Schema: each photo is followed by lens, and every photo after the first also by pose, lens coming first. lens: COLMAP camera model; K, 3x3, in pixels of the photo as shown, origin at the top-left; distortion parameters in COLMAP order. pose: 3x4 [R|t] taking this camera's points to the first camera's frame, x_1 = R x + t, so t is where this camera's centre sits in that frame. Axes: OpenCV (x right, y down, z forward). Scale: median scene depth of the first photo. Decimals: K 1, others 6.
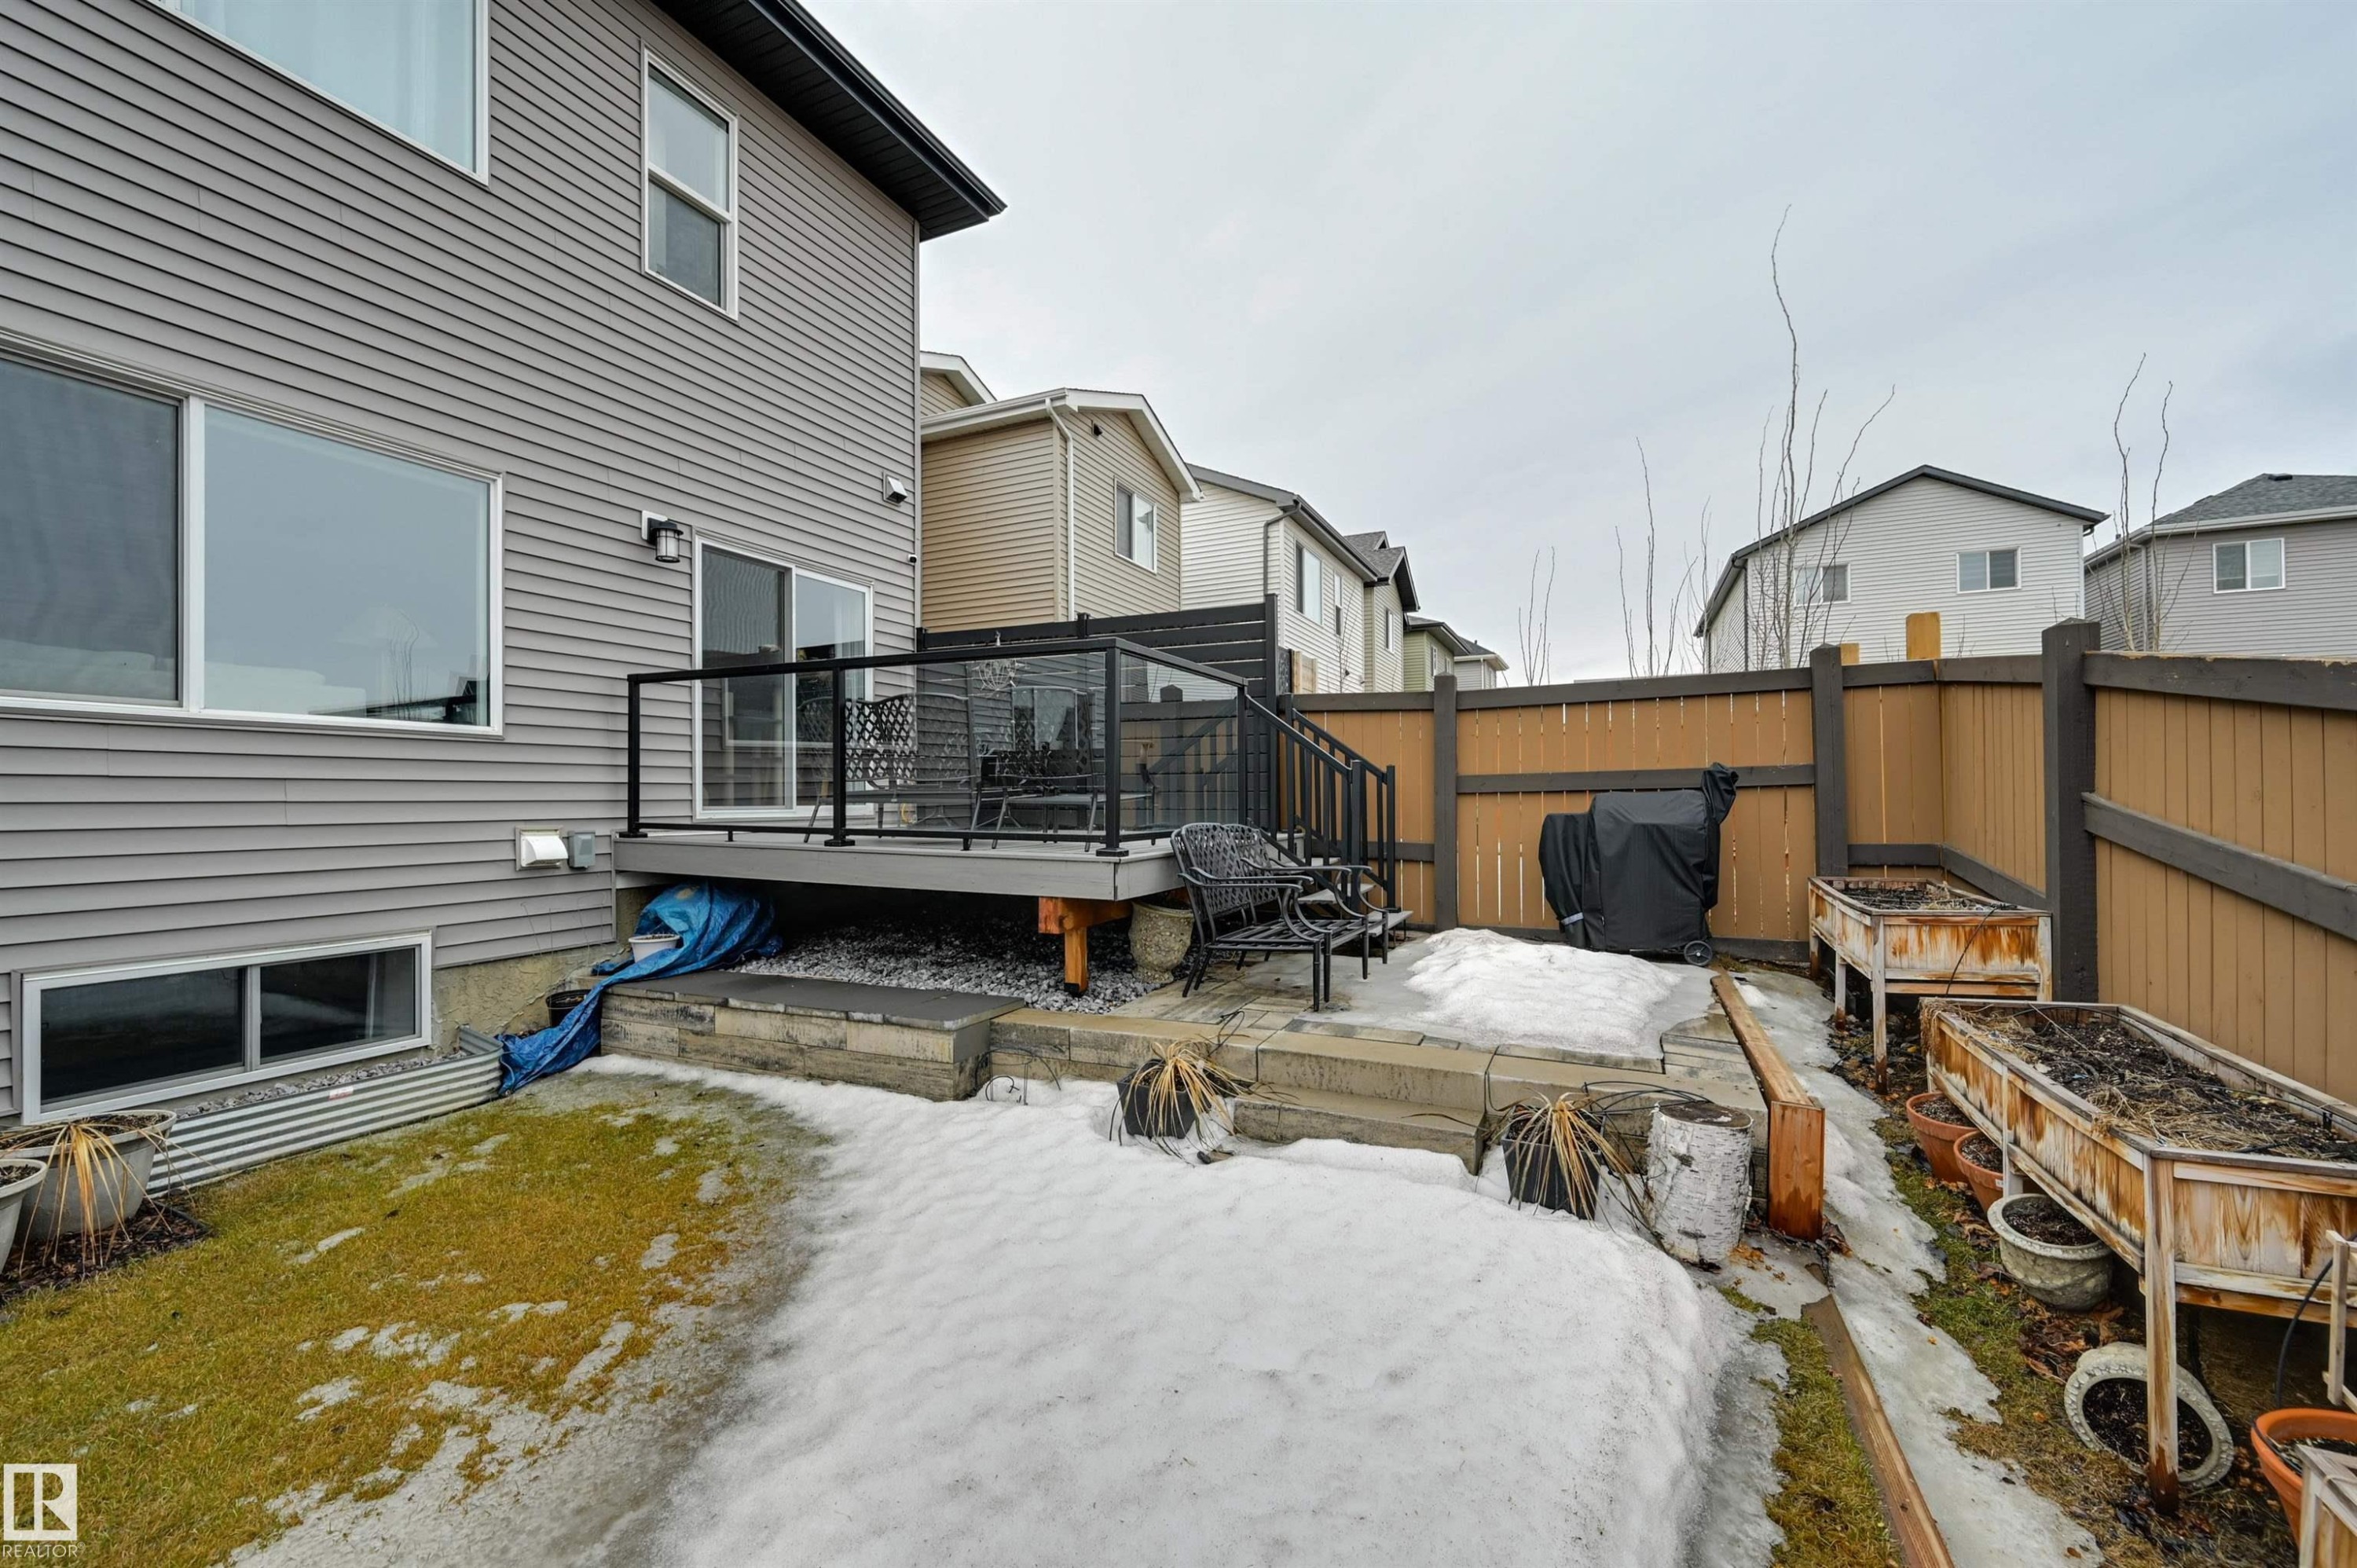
lens RADIAL K [[960.2, 0, 1173.4], [0, 960.2, 766.6], [0, 0, 1]] dist [-0.000656, 0.000101]
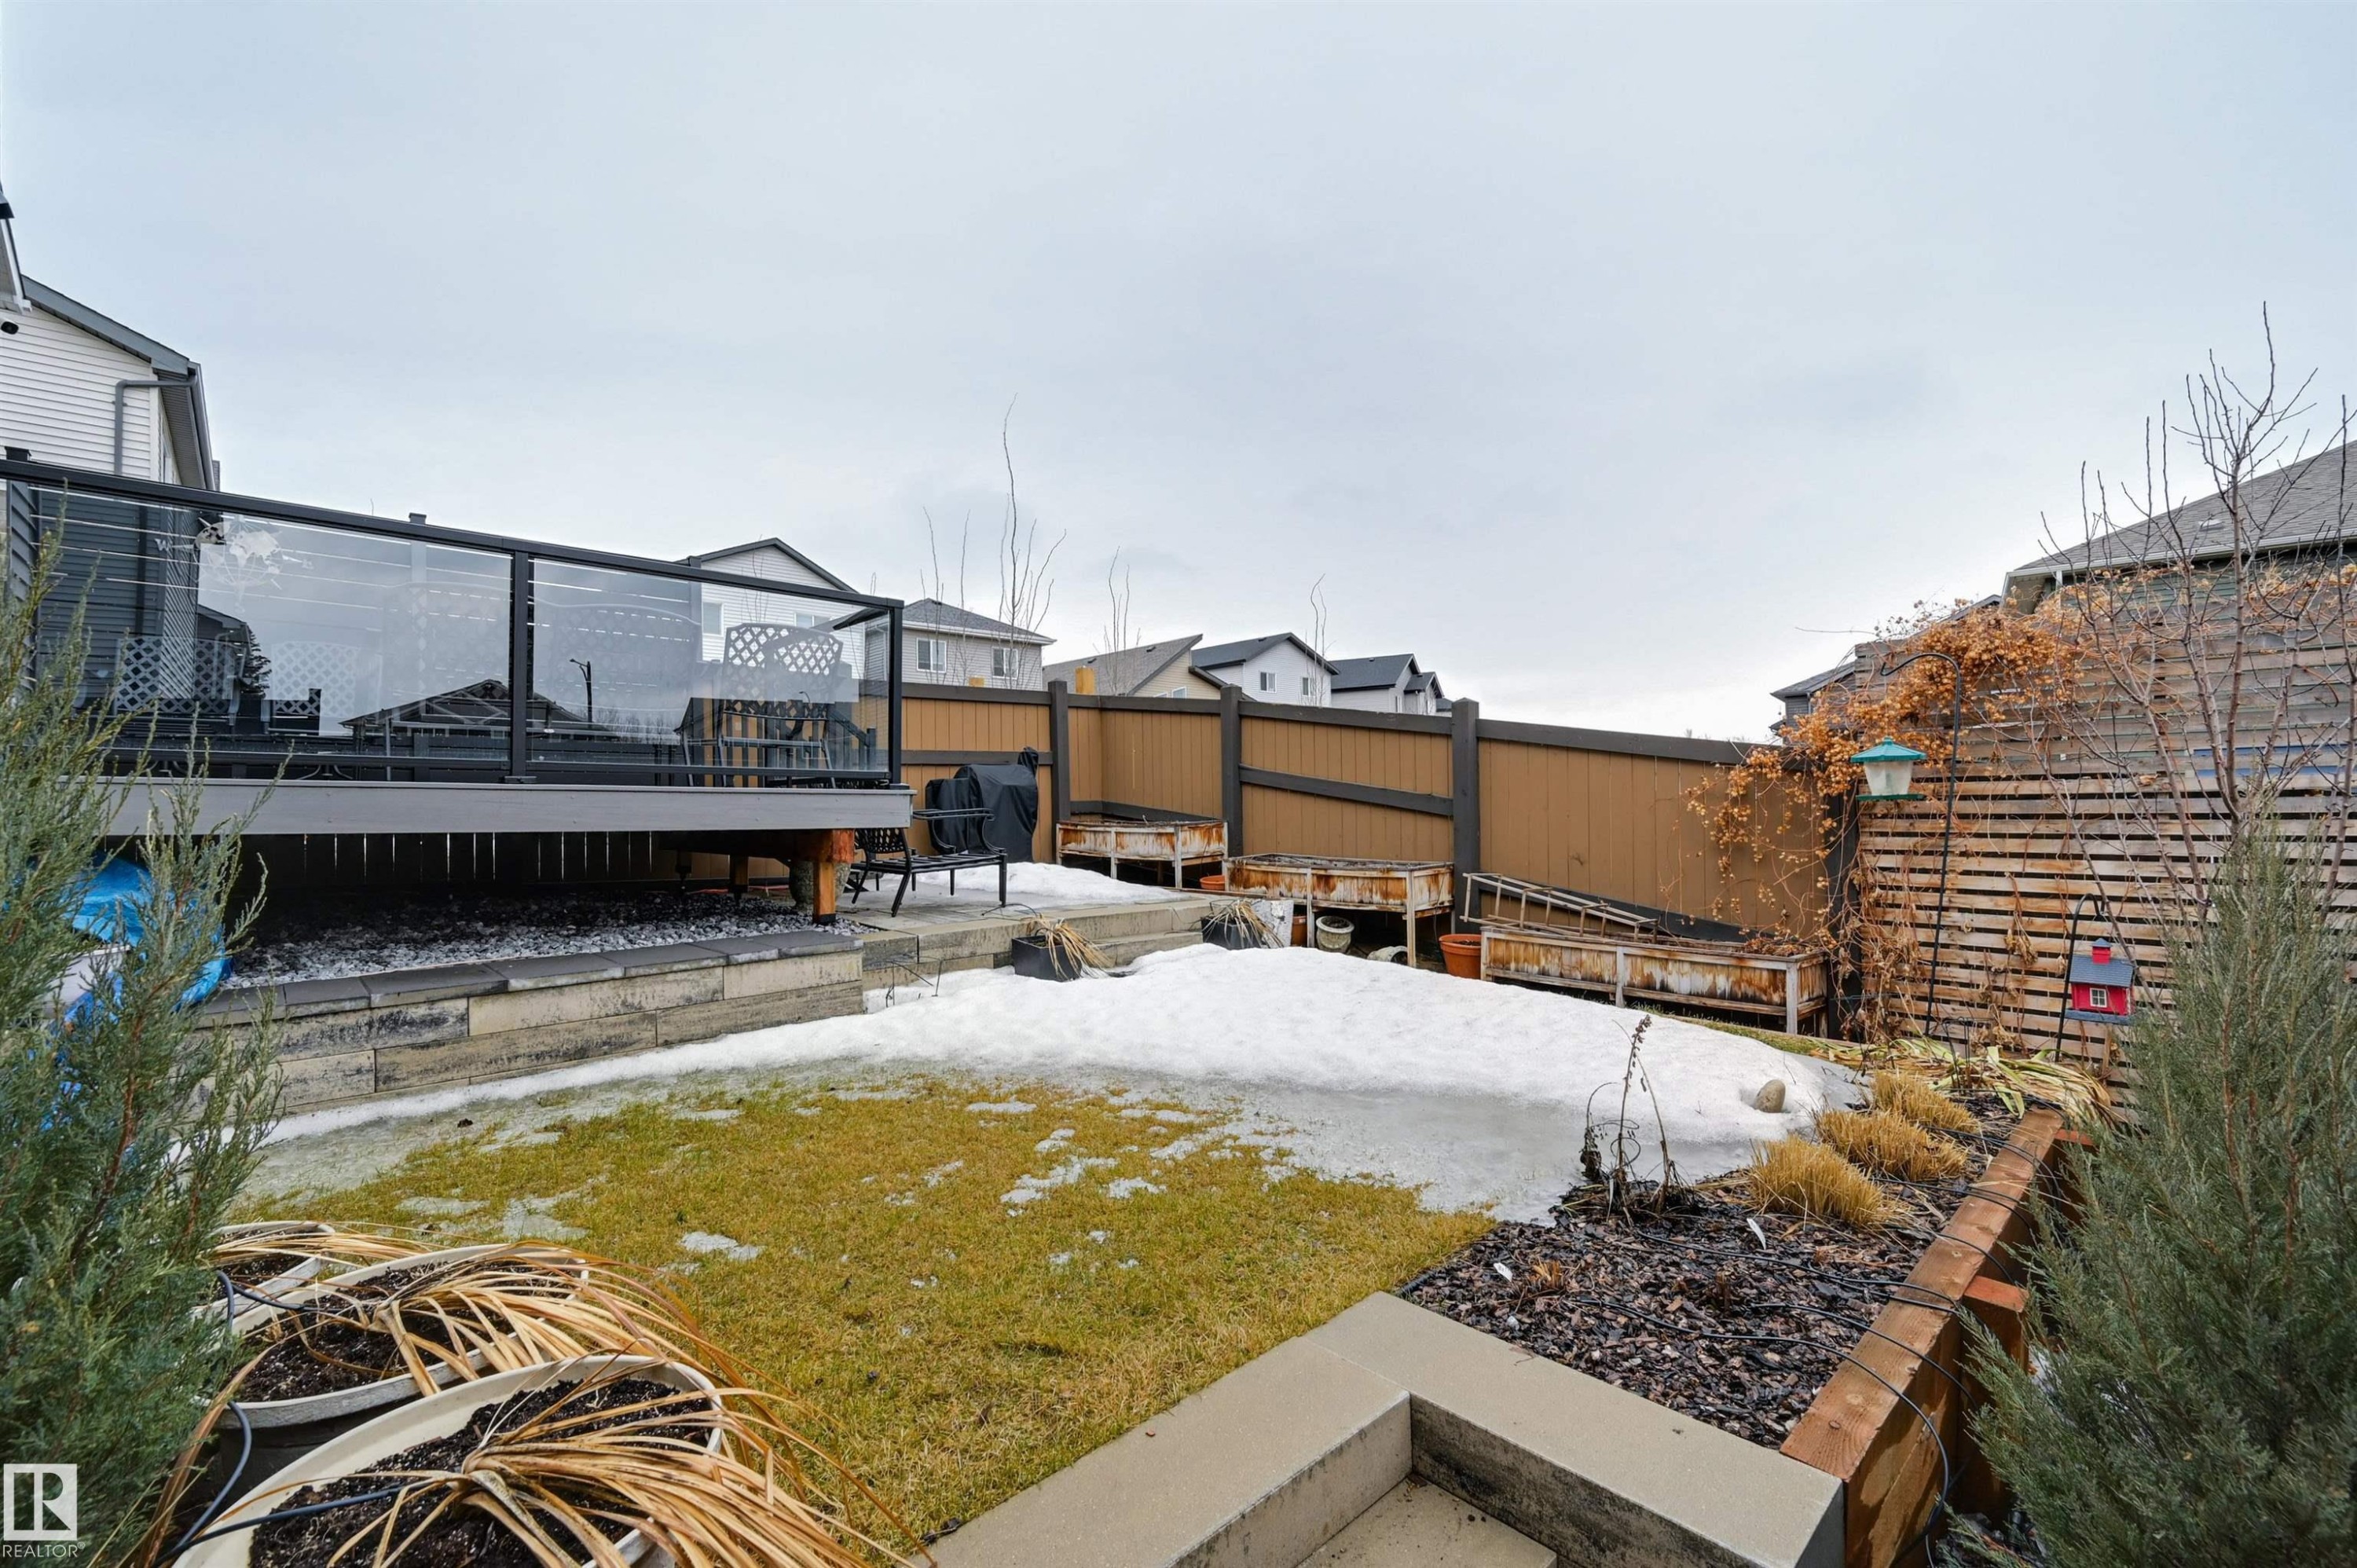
lens RADIAL K [[991.2, 0, 1159.7], [0, 991.2, 776.0], [0, 0, 1]] dist [-0.001939, -0.000147]
pose [[0.379041, 0.031791, 0.924834, -1.155462], [-0.016910, 0.999481, -0.027427, 0.117924], [-0.925225, -0.005243, 0.379382, 0.308805]]
